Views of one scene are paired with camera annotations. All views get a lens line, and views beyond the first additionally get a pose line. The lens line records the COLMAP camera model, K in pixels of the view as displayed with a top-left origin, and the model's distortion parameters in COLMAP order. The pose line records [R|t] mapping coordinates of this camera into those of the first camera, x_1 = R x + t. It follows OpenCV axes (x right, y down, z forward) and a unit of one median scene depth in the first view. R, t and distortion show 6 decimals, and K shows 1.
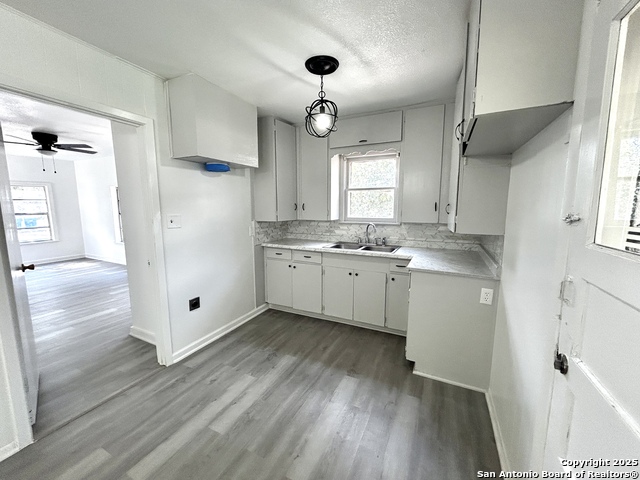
lens RADIAL K [[257.4, 0, 319.0], [0, 257.4, 239.7], [0, 0, 1]] dist [0.001207, 0.000568]
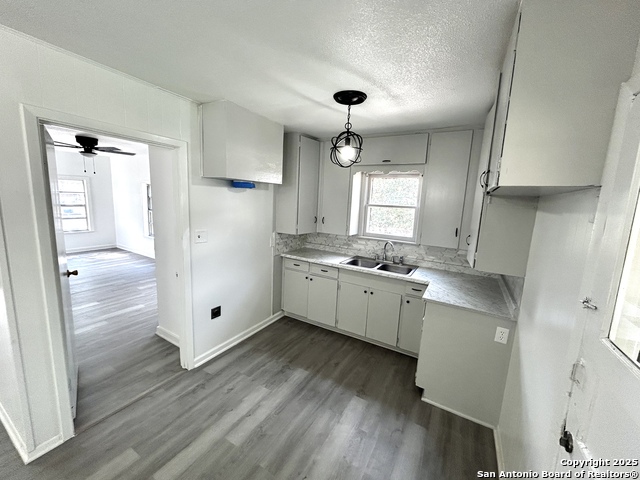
lens RADIAL K [[257.4, 0, 319.0], [0, 257.4, 239.7], [0, 0, 1]] dist [0.001207, 0.000568]
pose [[0.996239, 0.057860, -0.064496, -0.009000], [-0.056396, 0.998113, 0.024294, -0.103166], [0.065780, -0.020565, 0.997622, -0.026317]]
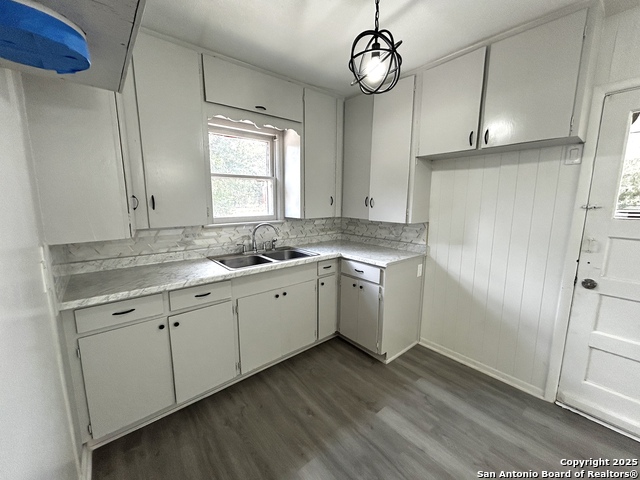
lens RADIAL K [[257.4, 0, 319.0], [0, 257.4, 239.7], [0, 0, 1]] dist [0.001207, 0.000568]
pose [[0.410377, -0.143063, 0.900624, -0.534162], [0.121215, 0.987411, 0.101616, -0.094187], [-0.903824, 0.067469, 0.422552, 0.693745]]
